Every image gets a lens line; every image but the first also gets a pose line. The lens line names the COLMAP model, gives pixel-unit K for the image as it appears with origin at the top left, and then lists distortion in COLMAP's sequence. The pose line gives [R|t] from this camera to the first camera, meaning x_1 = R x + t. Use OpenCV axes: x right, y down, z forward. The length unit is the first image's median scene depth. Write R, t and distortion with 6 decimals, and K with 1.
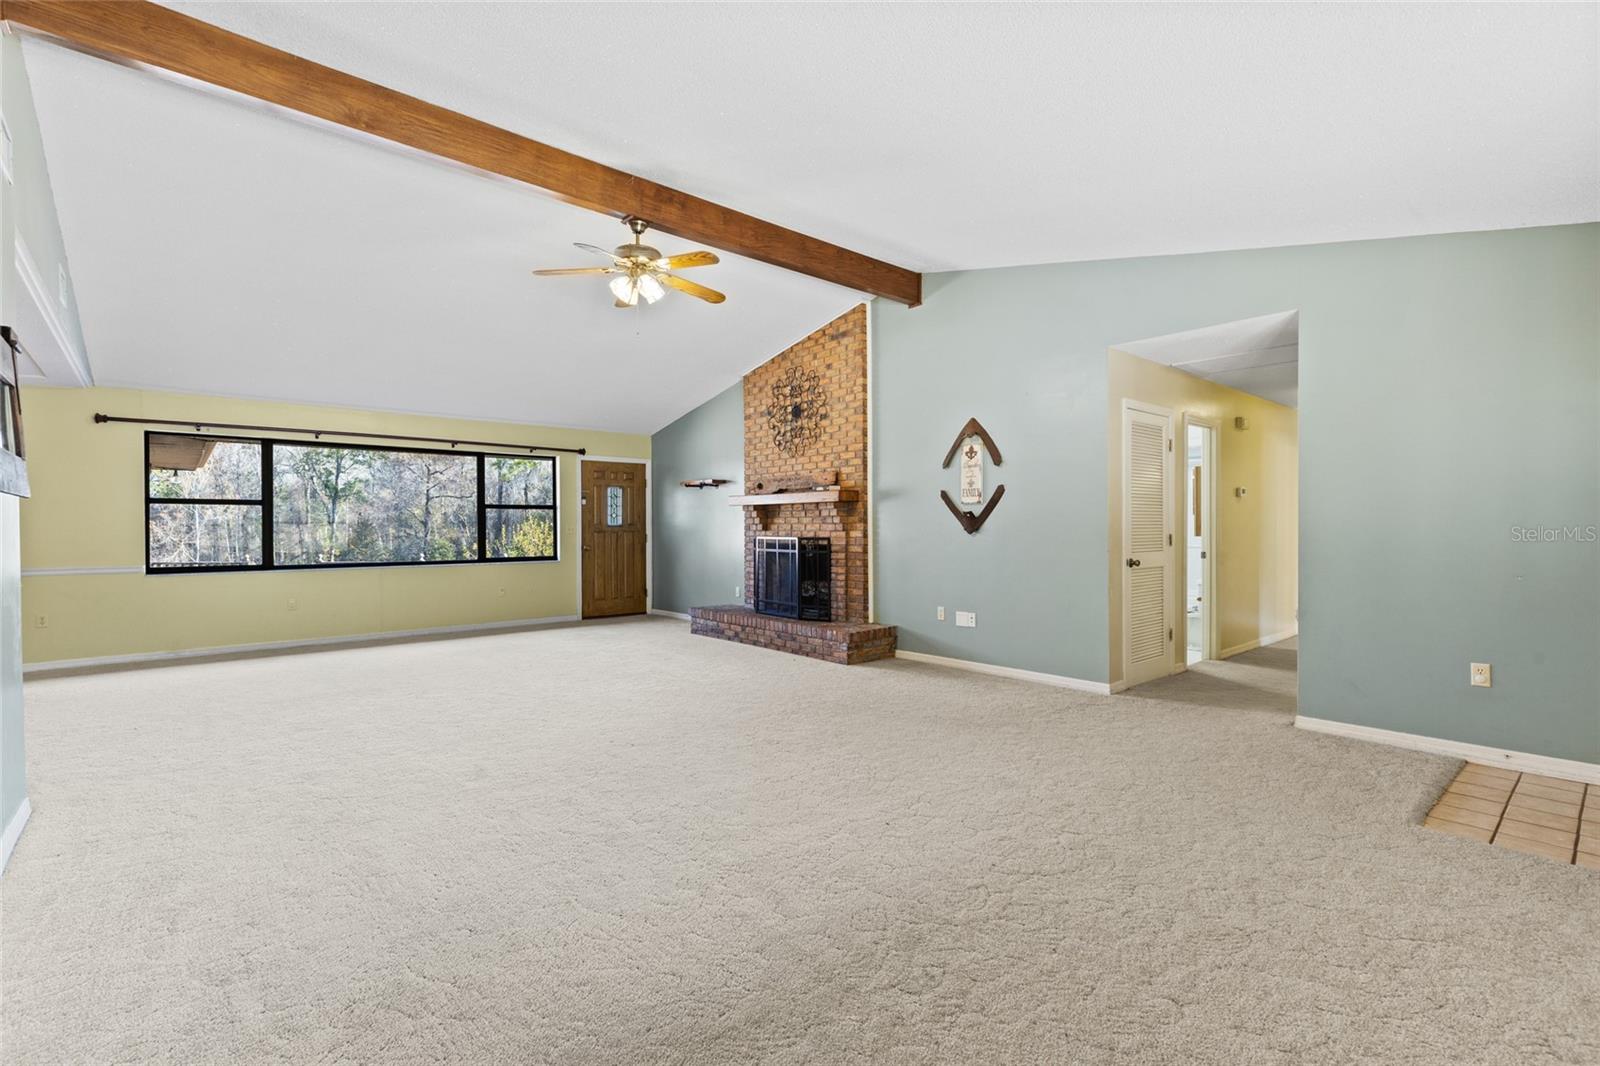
lens RADIAL K [[723.6, 0, 800.0], [0, 723.6, 533.0], [0, 0, 1]] dist [0.009193, -0.000210]
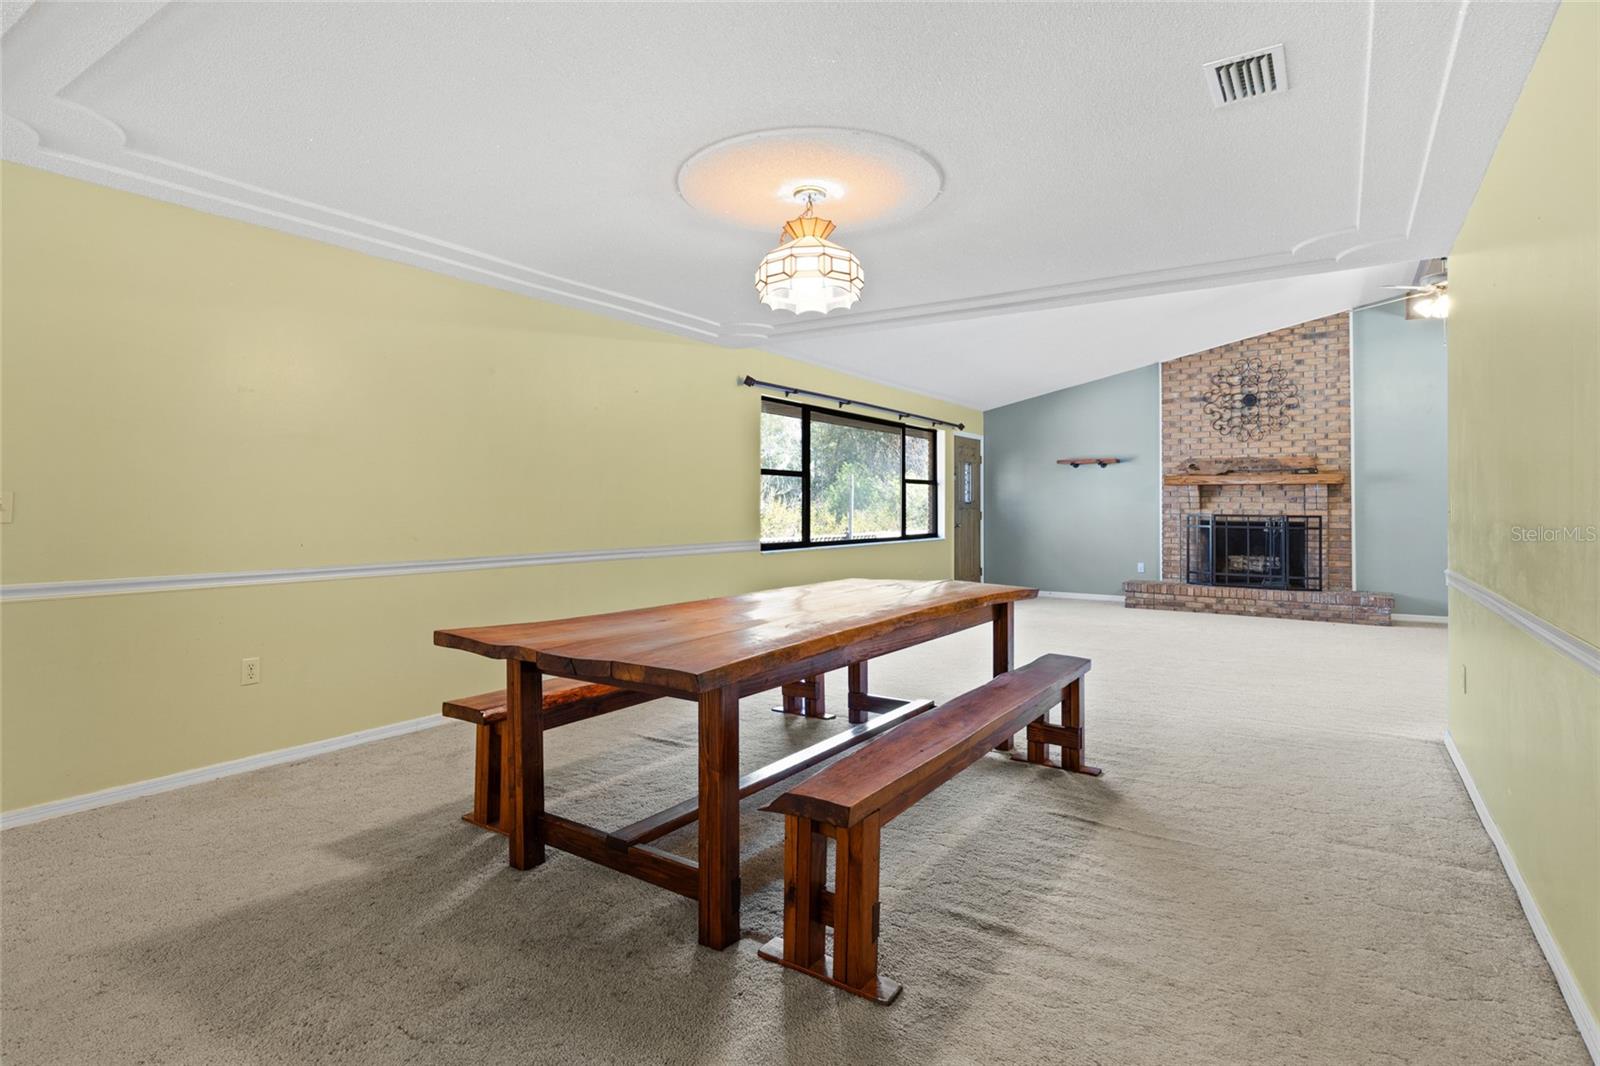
lens RADIAL K [[821.8, 0, 792.3], [0, 821.8, 491.2], [0, 0, 1]] dist [0.000206, -0.000056]
pose [[0.963059, 0.013140, 0.268968, -1.049305], [-0.005998, 0.999608, -0.027358, 0.008223], [-0.269222, 0.024734, 0.962760, -0.004265]]
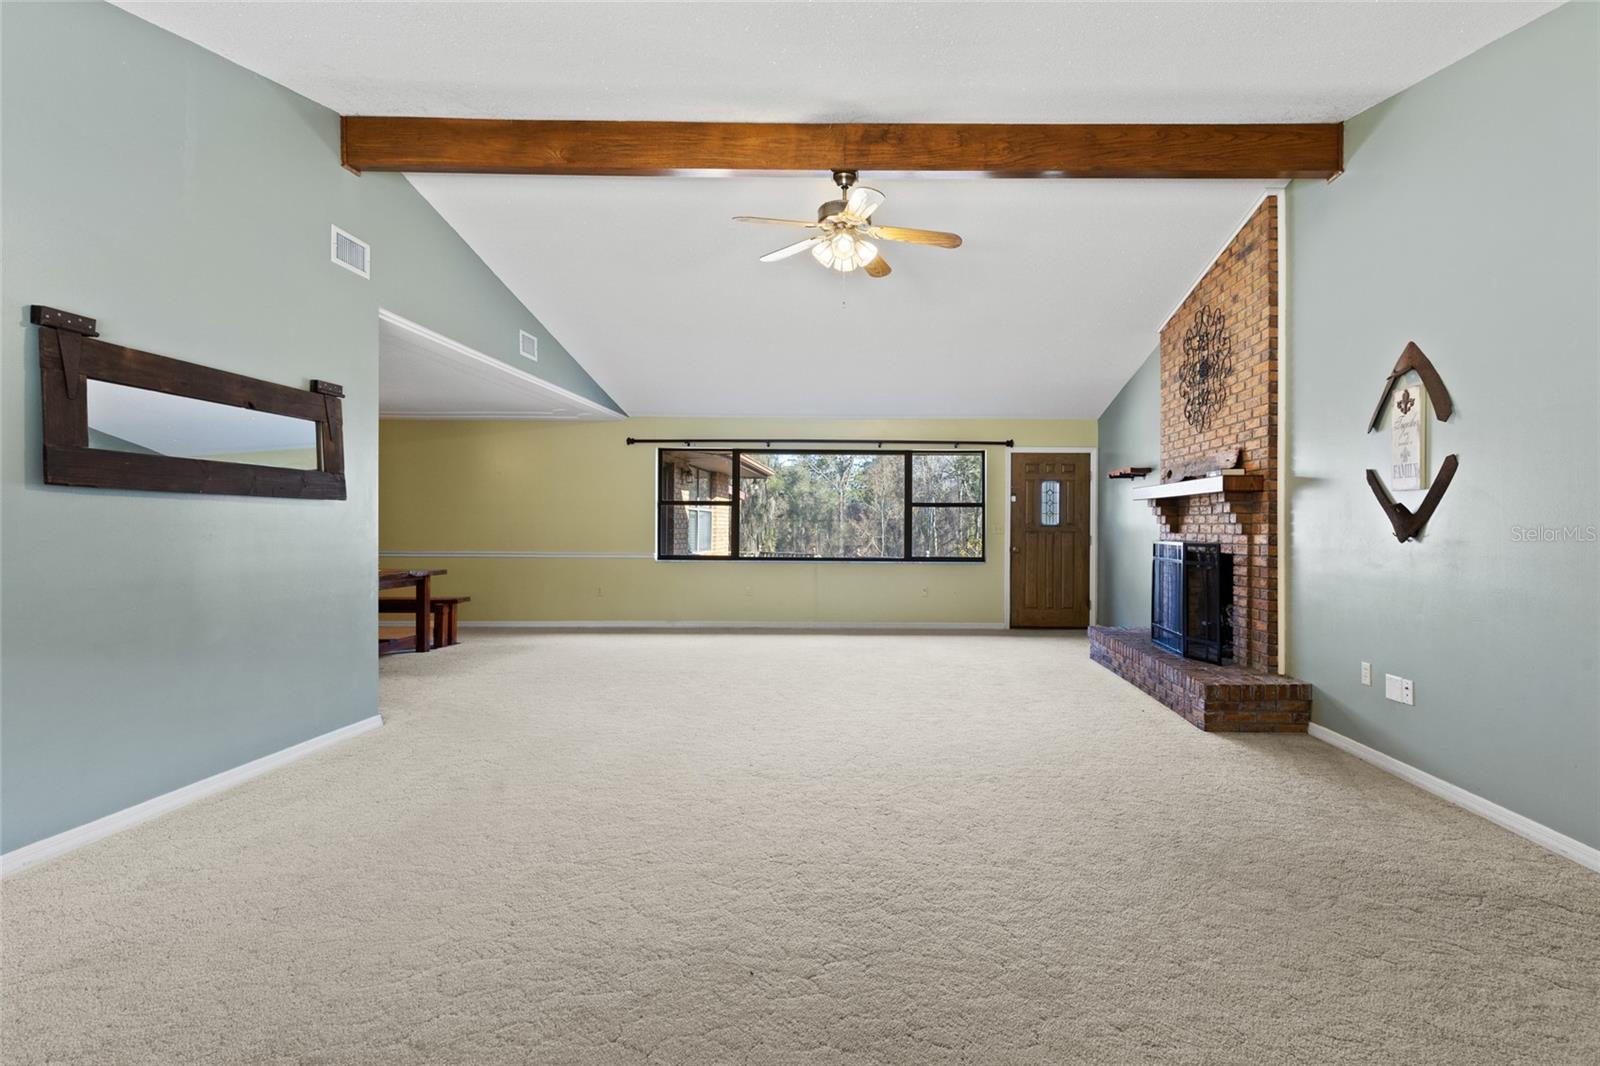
lens RADIAL K [[769.5, 0, 881.8], [0, 769.5, 524.7], [0, 0, 1]] dist [0.003997, -0.000004]
pose [[0.753879, 0.006873, -0.656977, 0.272273], [-0.014790, 0.999869, -0.006511, -0.002356], [0.656847, 0.014625, 0.753882, 0.218905]]
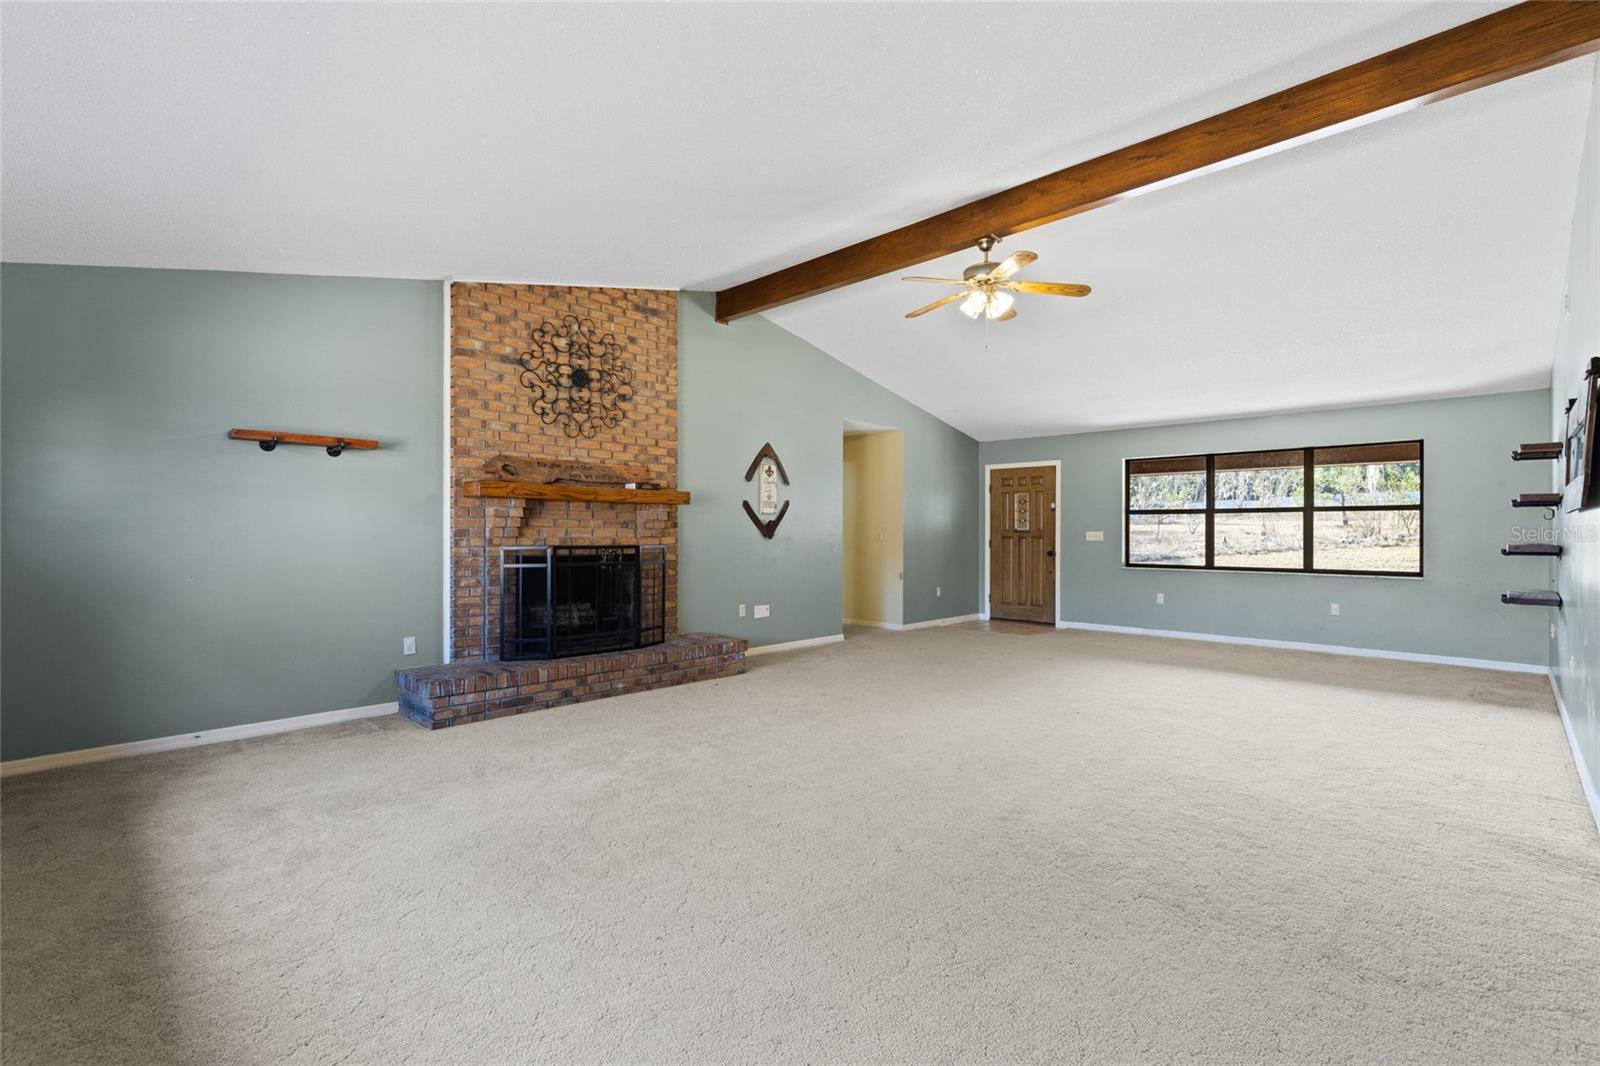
lens RADIAL K [[723.6, 0, 800.0], [0, 723.6, 533.0], [0, 0, 1]] dist [0.009193, -0.000210]
pose [[-0.086014, 0.004298, 0.996285, -0.804980], [0.007820, 0.999963, -0.003639, -0.003257], [-0.996263, 0.007478, -0.086045, 0.879586]]
